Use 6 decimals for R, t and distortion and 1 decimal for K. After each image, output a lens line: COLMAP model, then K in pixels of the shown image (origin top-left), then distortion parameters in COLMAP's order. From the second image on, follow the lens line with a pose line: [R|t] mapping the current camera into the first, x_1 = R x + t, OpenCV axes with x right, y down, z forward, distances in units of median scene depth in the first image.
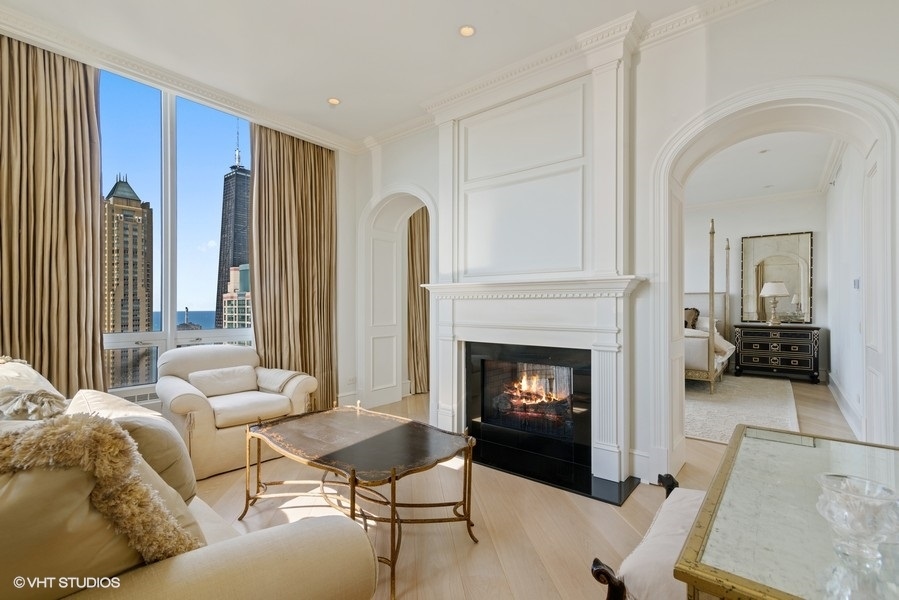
lens RADIAL K [[418.1, 0, 440.3], [0, 418.1, 304.8], [0, 0, 1]] dist [0.014974, 0.001243]
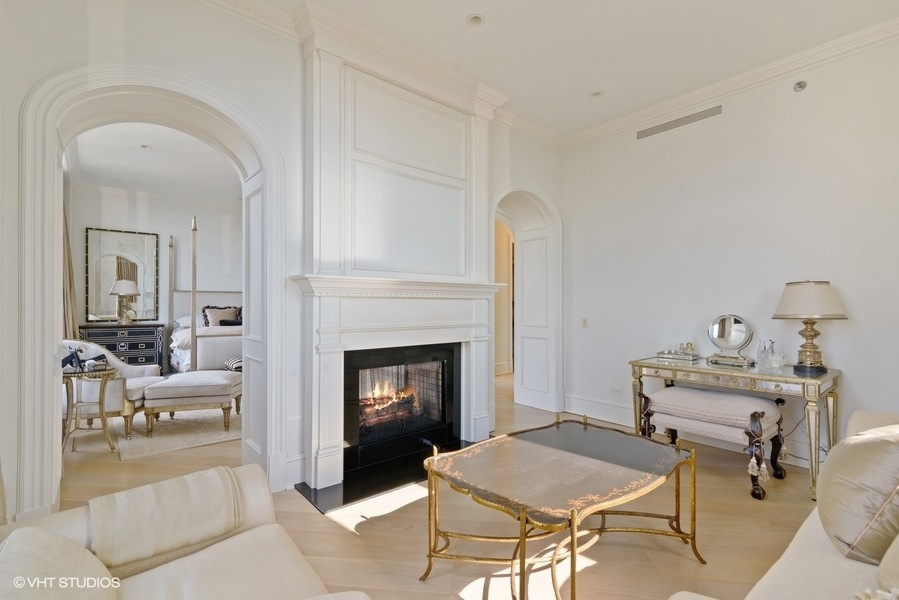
lens RADIAL K [[418.1, 0, 443.7], [0, 418.1, 305.6], [0, 0, 1]] dist [0.014974, 0.001243]
pose [[0.189032, -0.000139, 0.981971, -0.692668], [-0.002744, 0.999996, 0.000670, 0.002380], [-0.981967, -0.002821, 0.189031, 0.694135]]
